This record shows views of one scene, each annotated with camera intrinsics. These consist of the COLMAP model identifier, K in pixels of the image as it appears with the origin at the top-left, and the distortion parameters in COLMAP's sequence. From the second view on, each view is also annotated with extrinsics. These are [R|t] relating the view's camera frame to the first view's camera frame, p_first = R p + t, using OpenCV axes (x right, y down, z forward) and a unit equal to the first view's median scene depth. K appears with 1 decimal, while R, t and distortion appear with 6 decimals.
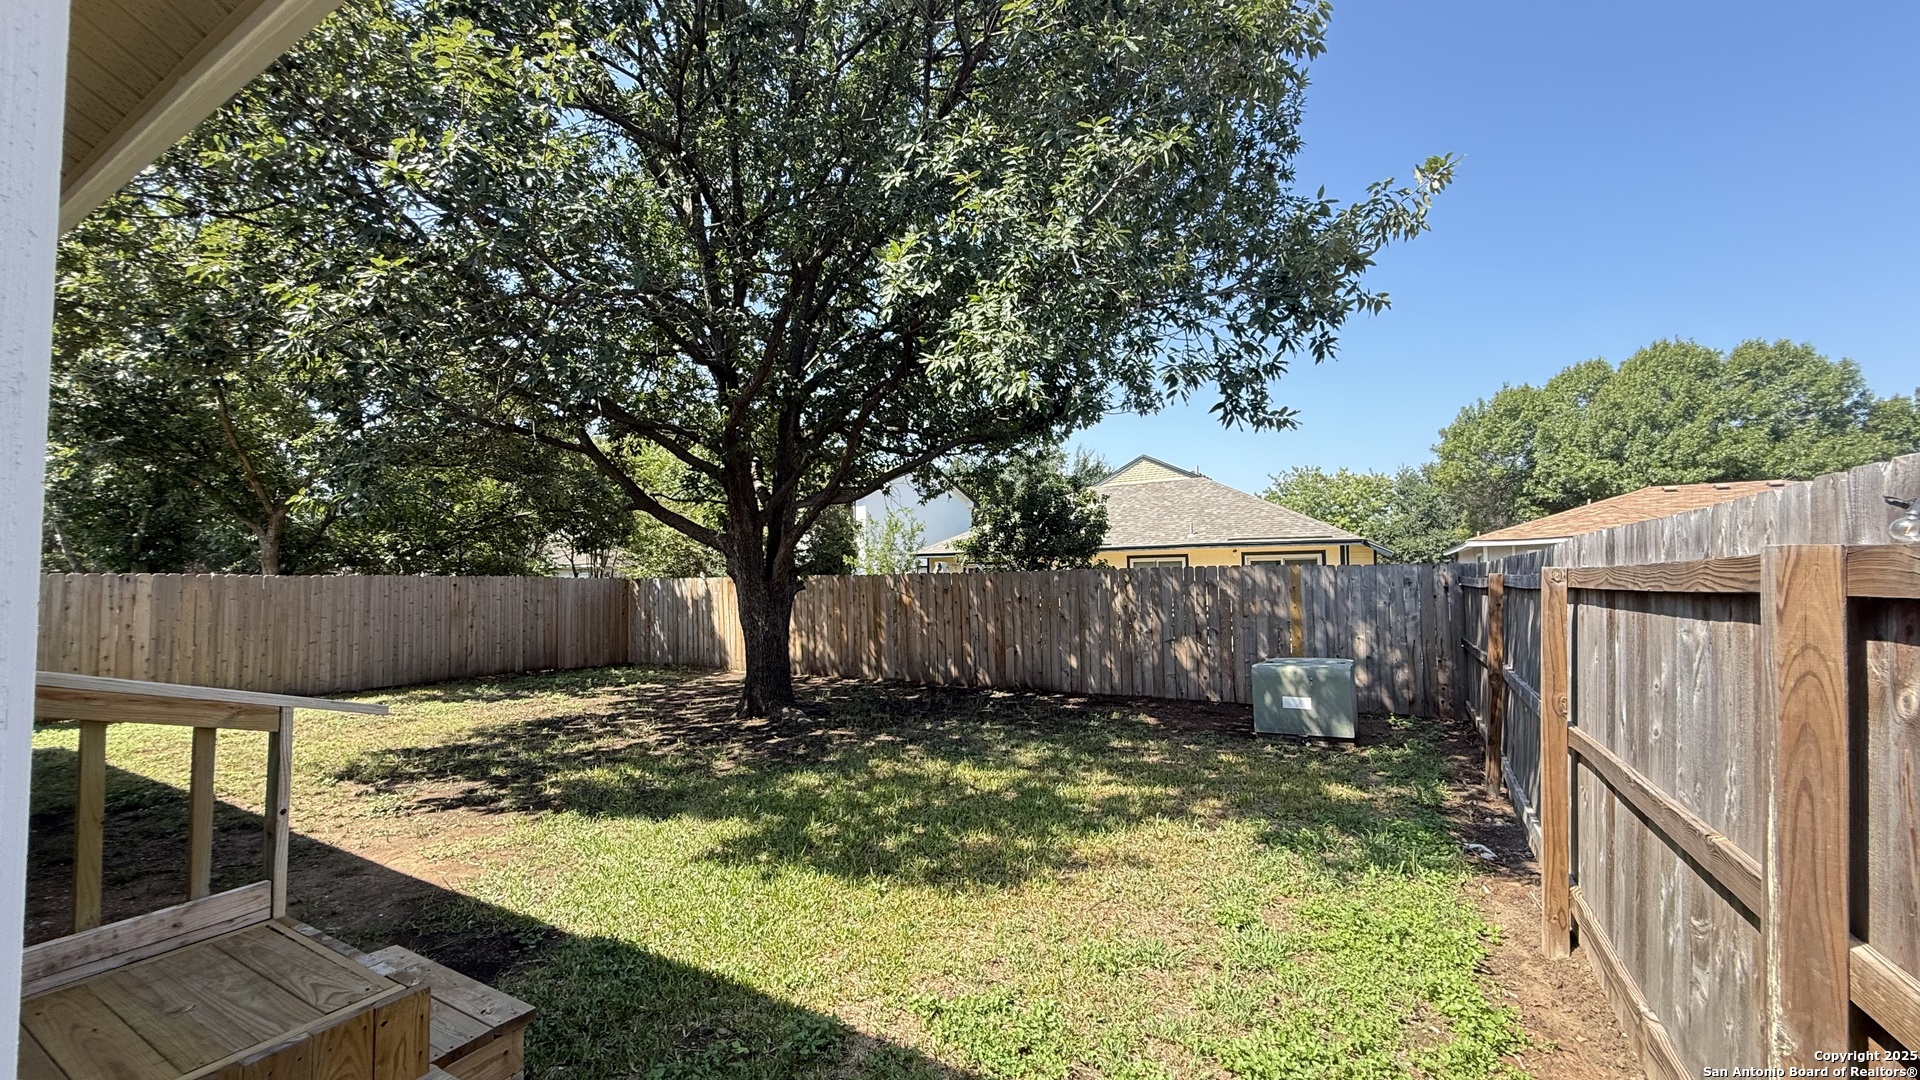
lens RADIAL K [[768.0, 0, 947.2], [0, 768.0, 538.0], [0, 0, 1]] dist [0.002053, -0.000890]
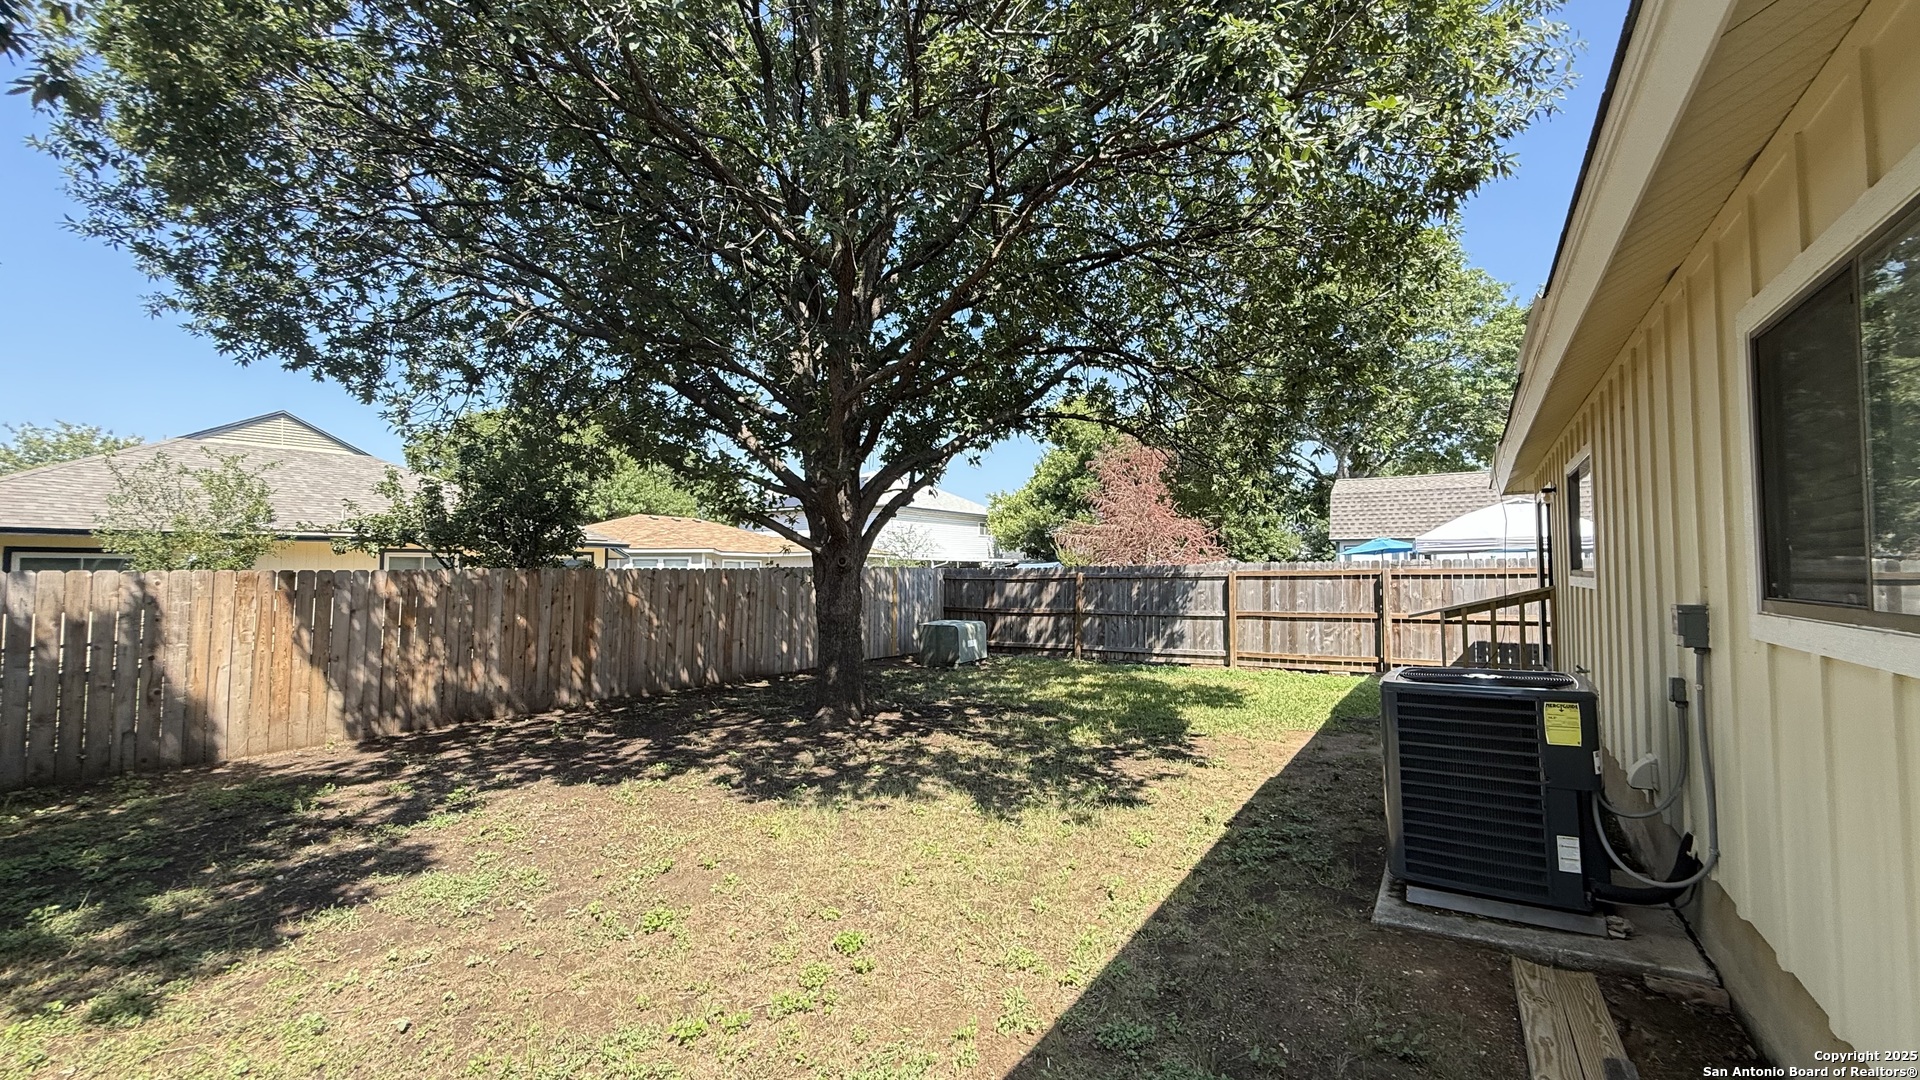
lens RADIAL K [[768.0, 0, 964.4], [0, 768.0, 538.0], [0, 0, 1]] dist [0.002053, -0.000890]
pose [[0.019803, 0.059419, 0.998037, -1.274299], [-0.048995, 0.997091, -0.058390, 0.063683], [-0.998603, -0.047743, 0.022657, 0.903860]]
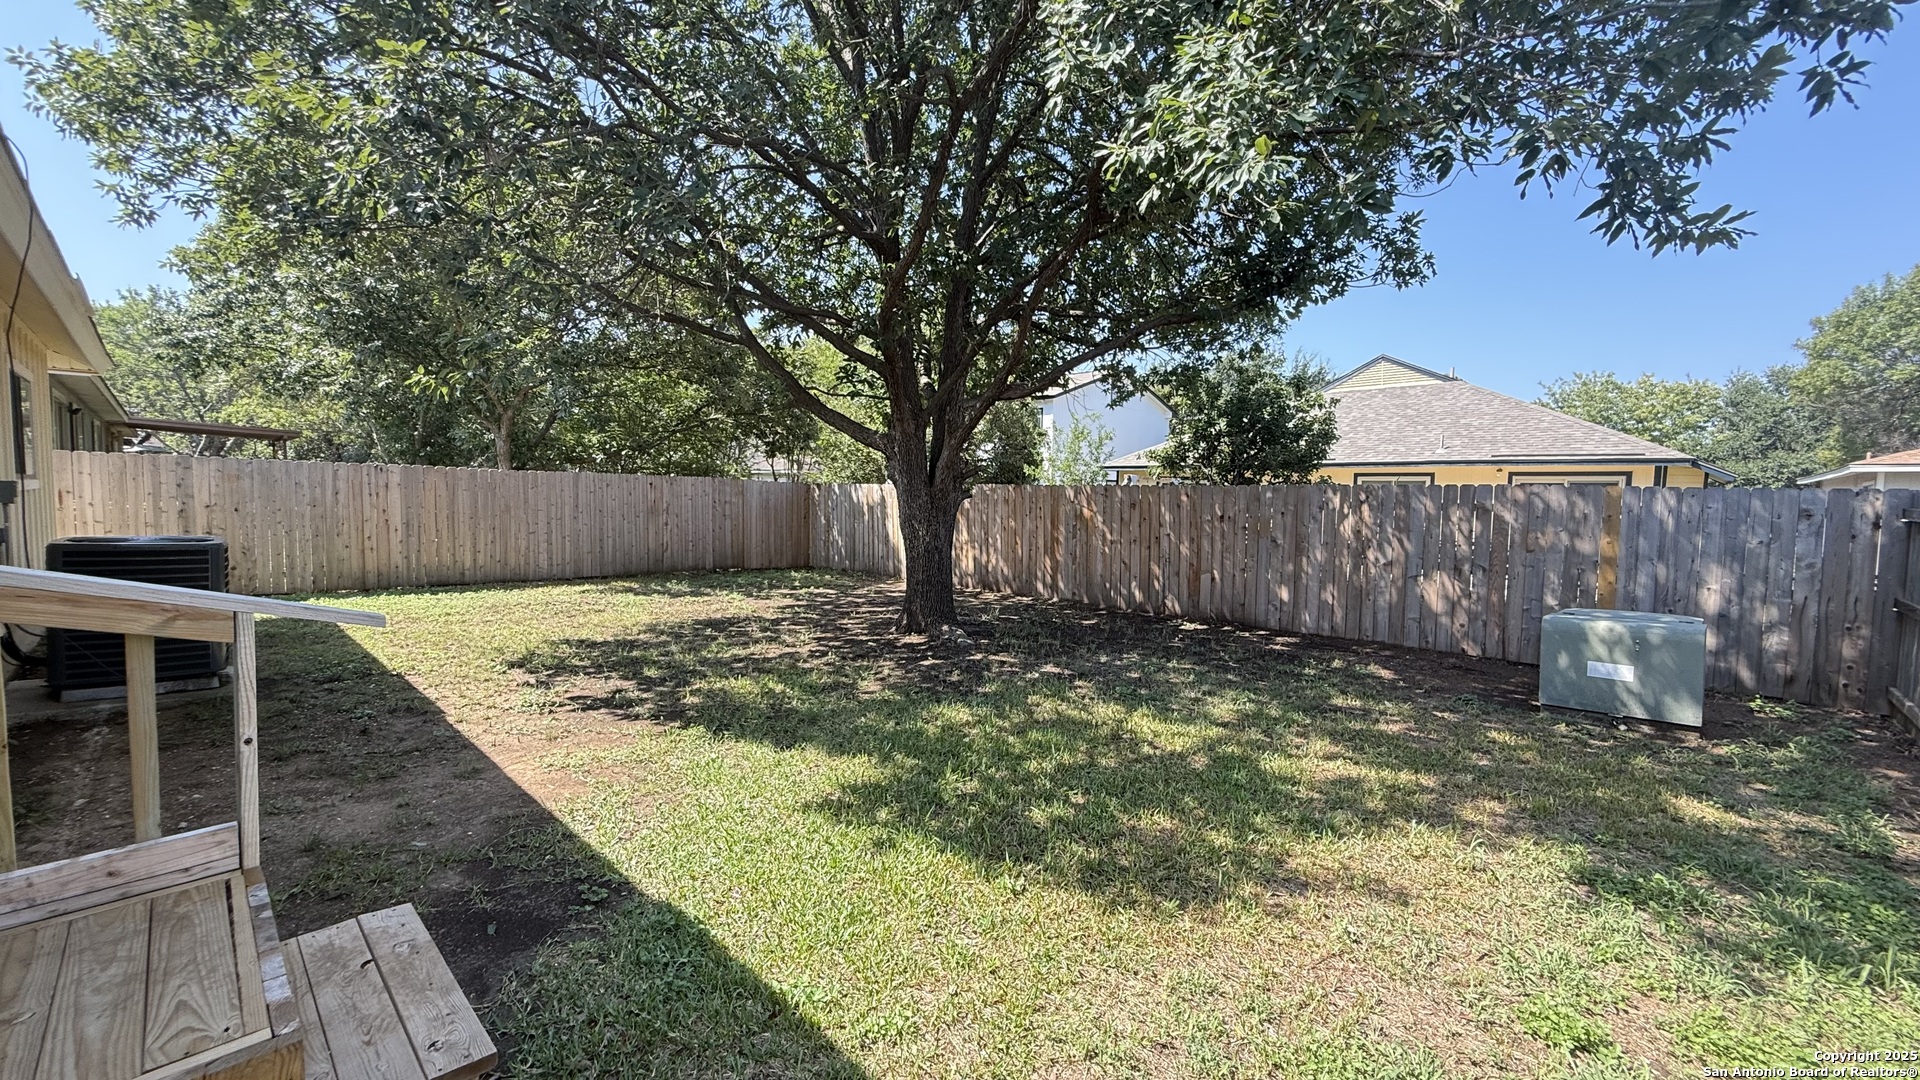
lens RADIAL K [[768.0, 0, 952.9], [0, 768.0, 537.6], [0, 0, 1]] dist [0.002053, -0.000890]
pose [[0.971173, 0.044525, -0.234179, 0.007428], [-0.018225, 0.993394, 0.113297, 0.013498], [0.237676, -0.105763, 0.965569, 0.134980]]
